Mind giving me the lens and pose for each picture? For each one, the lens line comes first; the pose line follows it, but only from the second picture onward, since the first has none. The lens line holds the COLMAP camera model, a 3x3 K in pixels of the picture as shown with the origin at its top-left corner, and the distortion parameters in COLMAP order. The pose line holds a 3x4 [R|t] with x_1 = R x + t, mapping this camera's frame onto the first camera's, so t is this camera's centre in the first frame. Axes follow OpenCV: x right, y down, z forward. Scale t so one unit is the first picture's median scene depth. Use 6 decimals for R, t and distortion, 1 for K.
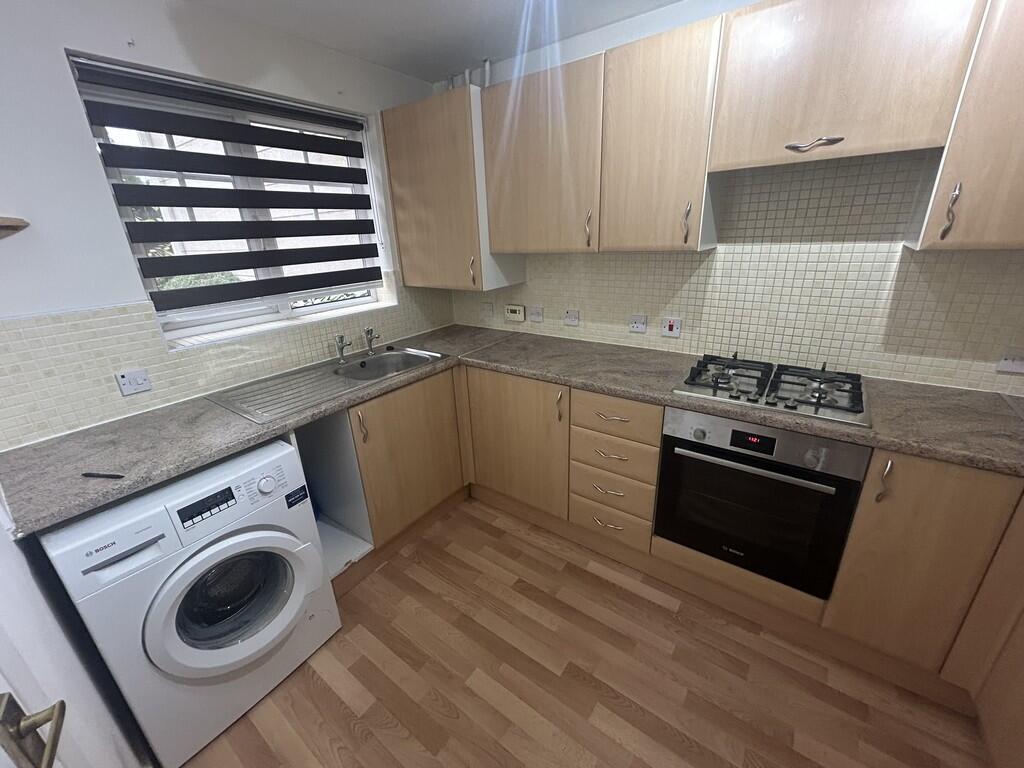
lens RADIAL K [[410.8, 0, 512.0], [0, 410.8, 384.0], [0, 0, 1]] dist [0.000611, -0.000291]
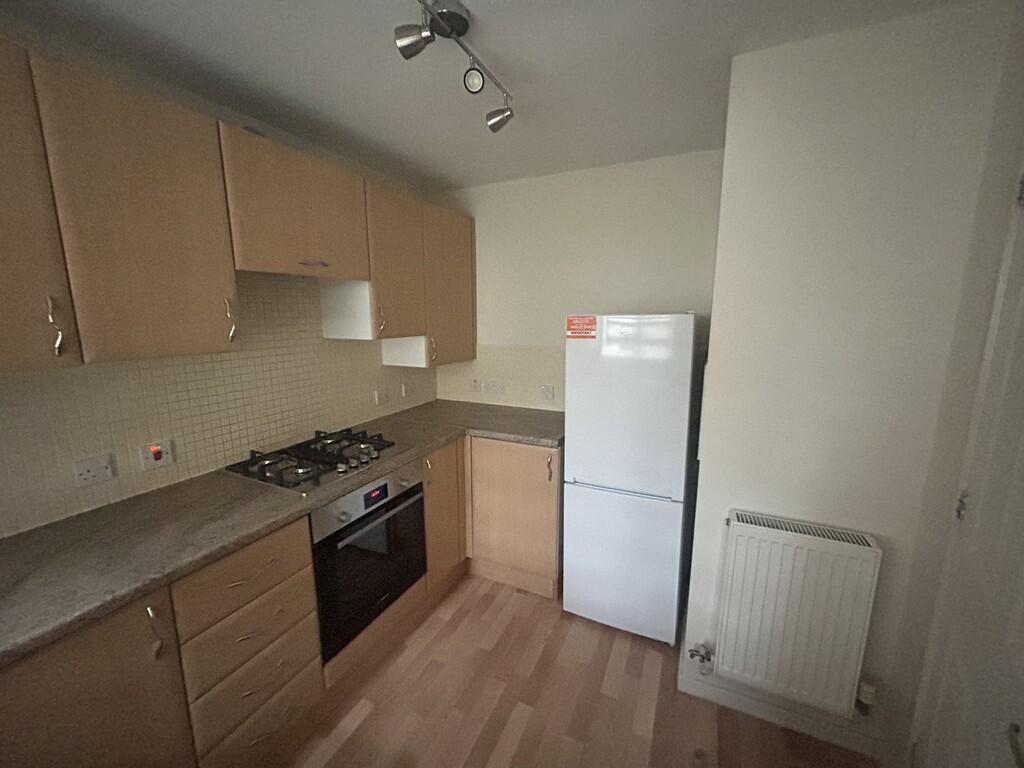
lens RADIAL K [[410.8, 0, 512.0], [0, 410.8, 384.0], [0, 0, 1]] dist [0.000611, -0.000291]
pose [[-0.198479, -0.122727, 0.972391, -0.524111], [0.349359, 0.918102, 0.187185, -0.207785], [-0.915726, 0.376866, -0.139348, 0.590418]]
